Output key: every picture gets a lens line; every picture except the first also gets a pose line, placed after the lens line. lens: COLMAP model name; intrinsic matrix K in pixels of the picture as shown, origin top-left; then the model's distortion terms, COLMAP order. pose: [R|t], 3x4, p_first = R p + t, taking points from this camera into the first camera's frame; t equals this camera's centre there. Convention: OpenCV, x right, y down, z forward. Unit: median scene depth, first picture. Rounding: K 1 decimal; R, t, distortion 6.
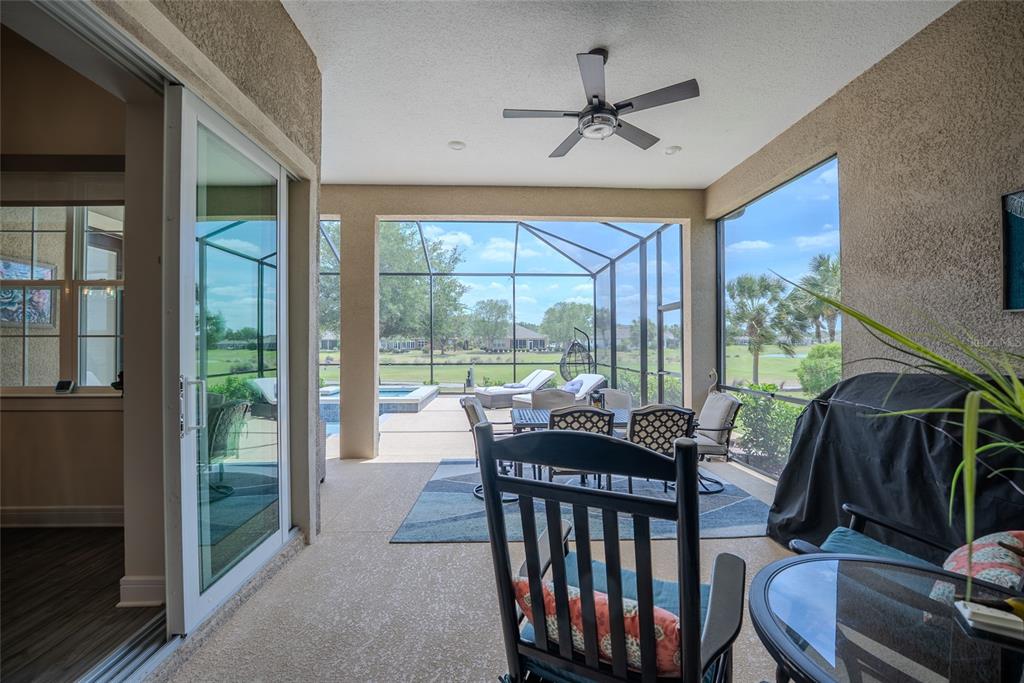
lens RADIAL K [[420.4, 0, 514.7], [0, 420.4, 344.1], [0, 0, 1]] dist [-0.024524, 0.001316]
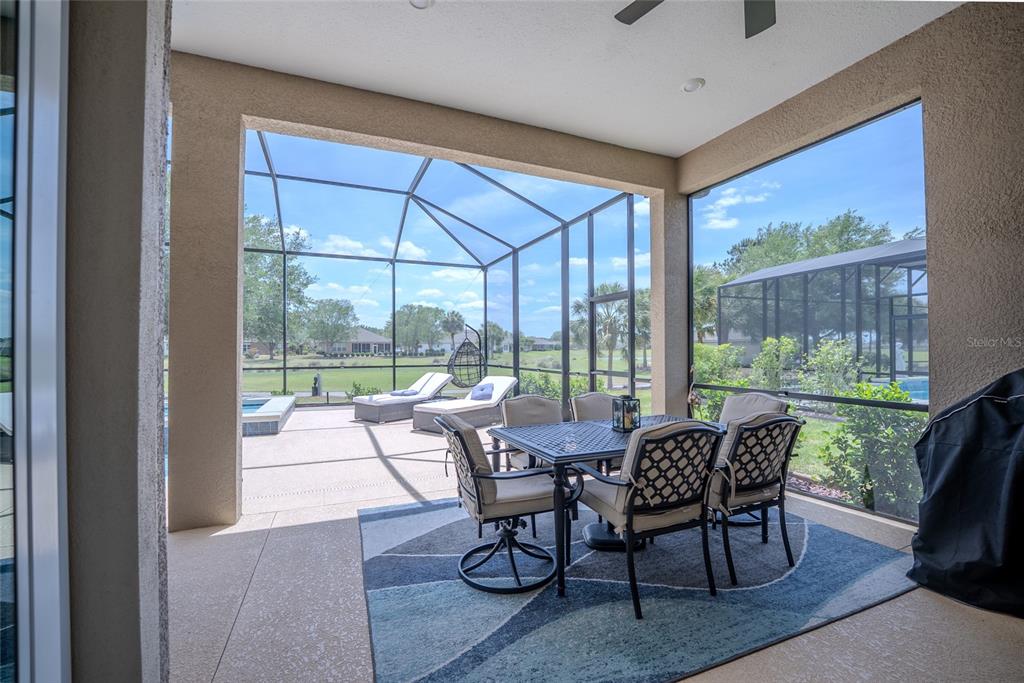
lens RADIAL K [[420.4, 0, 501.5], [0, 420.4, 342.7], [0, 0, 1]] dist [-0.024524, 0.001316]
pose [[0.941877, 0.009193, 0.335831, -0.111333], [-0.003930, 0.999859, -0.016348, 0.017606], [-0.335934, 0.014078, 0.941780, 0.197627]]
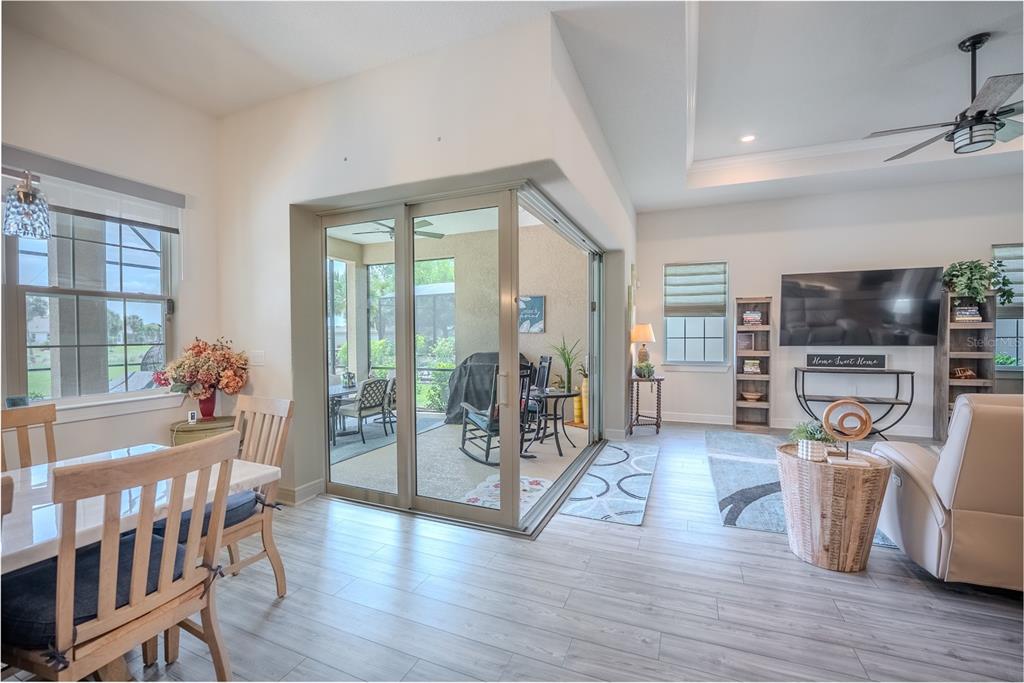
lens RADIAL K [[420.4, 0, 508.0], [0, 420.4, 342.9], [0, 0, 1]] dist [-0.024524, 0.001316]
pose [[0.428924, -0.012033, 0.903261, -0.470769], [0.004357, 0.999927, 0.011252, -0.006773], [-0.903330, -0.000891, 0.428945, -0.111029]]
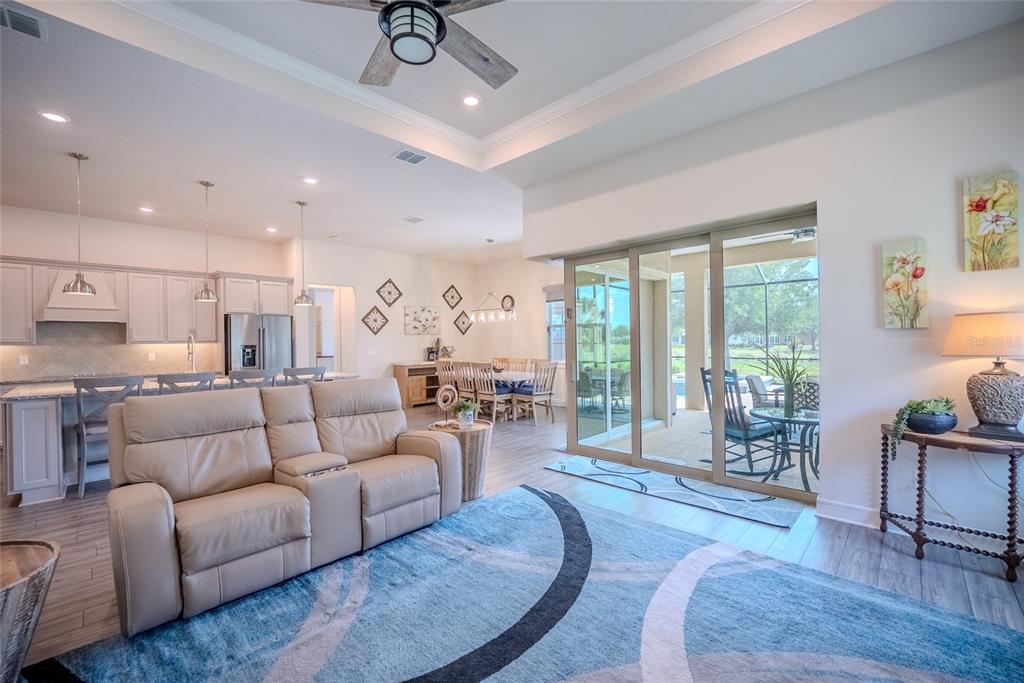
lens RADIAL K [[420.4, 0, 517.4], [0, 420.4, 342.0], [0, 0, 1]] dist [-0.024524, 0.001316]
pose [[0.692490, -0.000933, -0.721427, 0.218613], [0.007196, 0.999958, 0.005615, -0.013062], [0.721392, -0.009080, 0.692468, -0.439105]]
